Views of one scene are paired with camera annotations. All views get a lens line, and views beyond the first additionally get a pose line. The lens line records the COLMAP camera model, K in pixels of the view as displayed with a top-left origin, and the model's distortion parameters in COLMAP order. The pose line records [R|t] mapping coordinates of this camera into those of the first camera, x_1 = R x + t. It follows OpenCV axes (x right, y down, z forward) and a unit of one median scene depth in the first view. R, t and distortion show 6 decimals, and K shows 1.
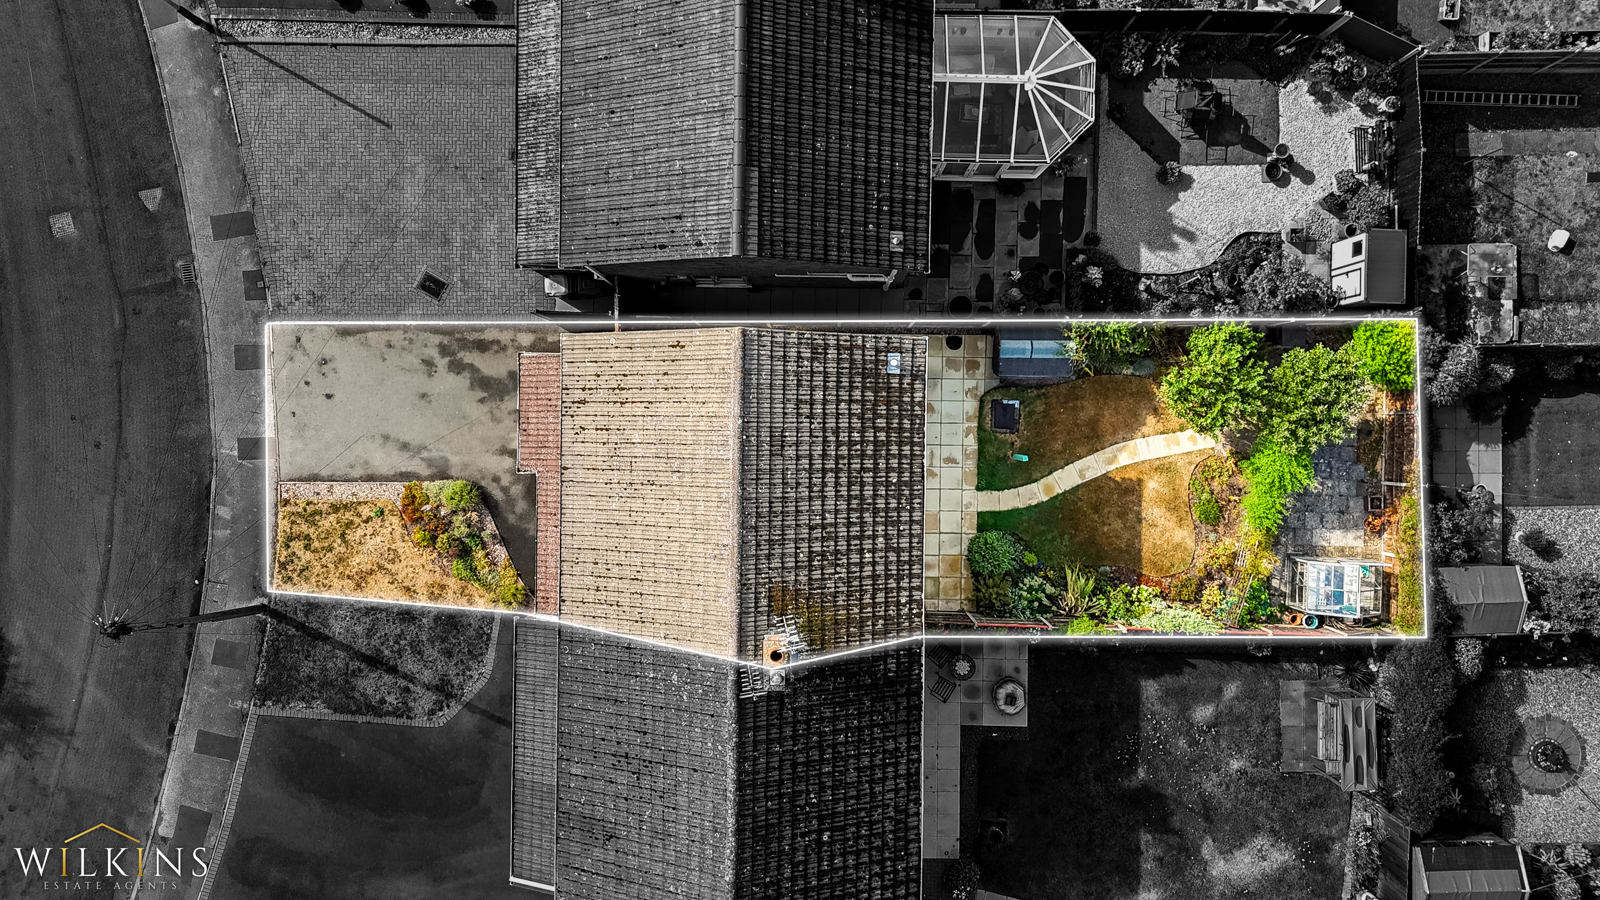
lens RADIAL K [[1195.7, 0, 800.0], [0, 1195.7, 450.0], [0, 0, 1]] dist [0.072734, -0.069000]
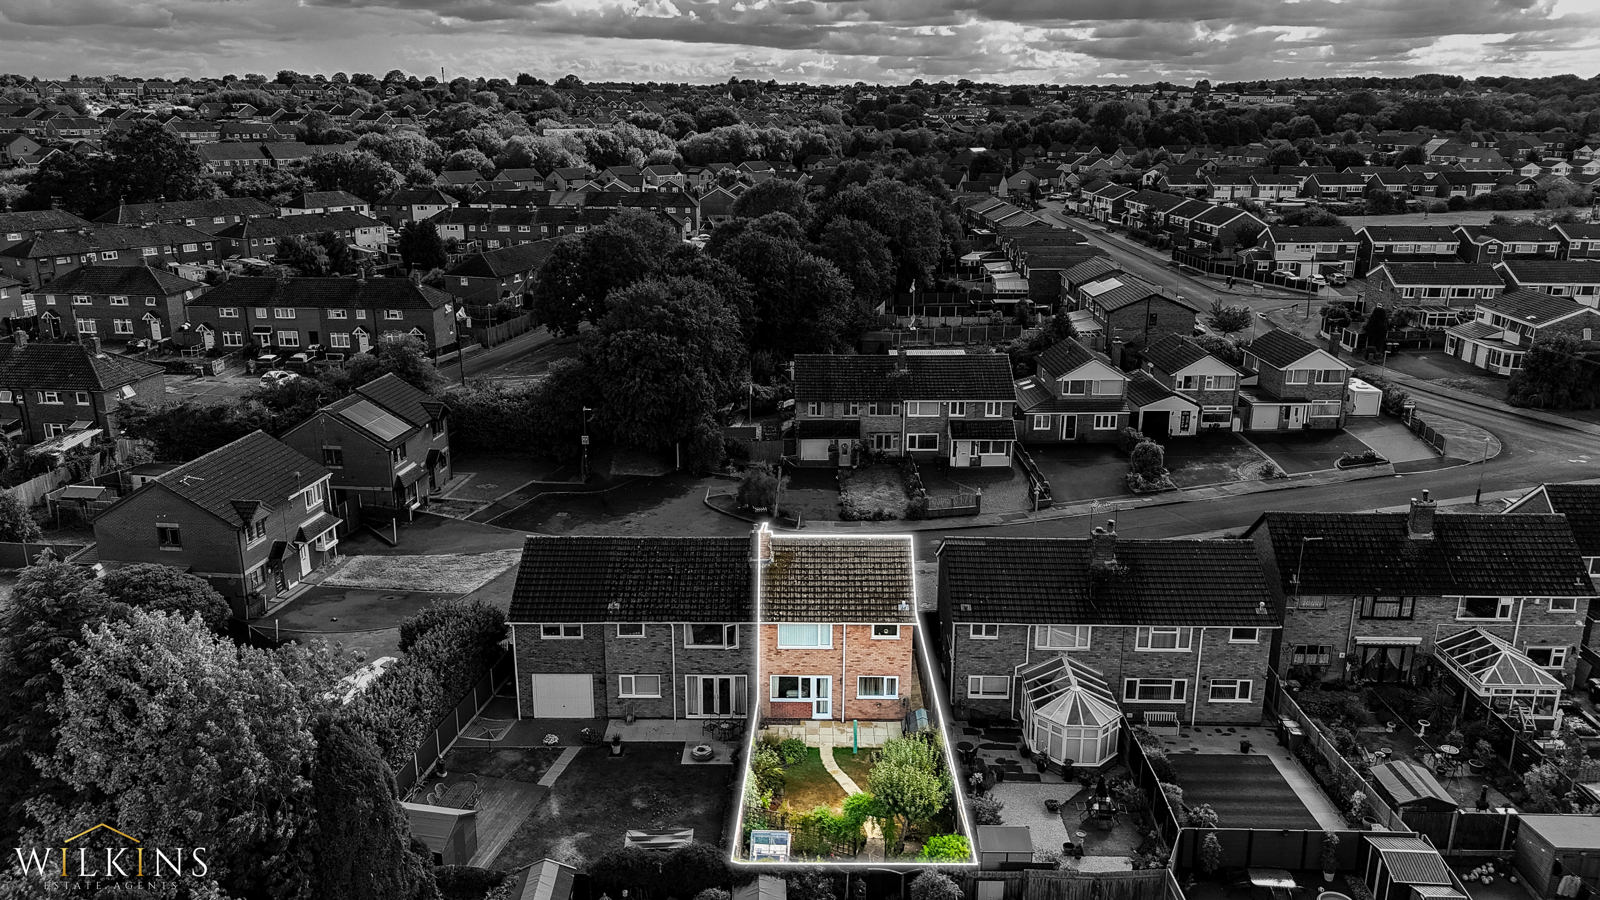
lens RADIAL K [[1195.7, 0, 800.0], [0, 1195.7, 450.0], [0, 0, 1]] dist [0.072734, -0.069000]
pose [[0.004621, 0.267630, -0.963511, 1.901141], [-0.999768, -0.019050, -0.010086, 0.121560], [-0.021054, 0.963333, 0.267480, 0.240355]]
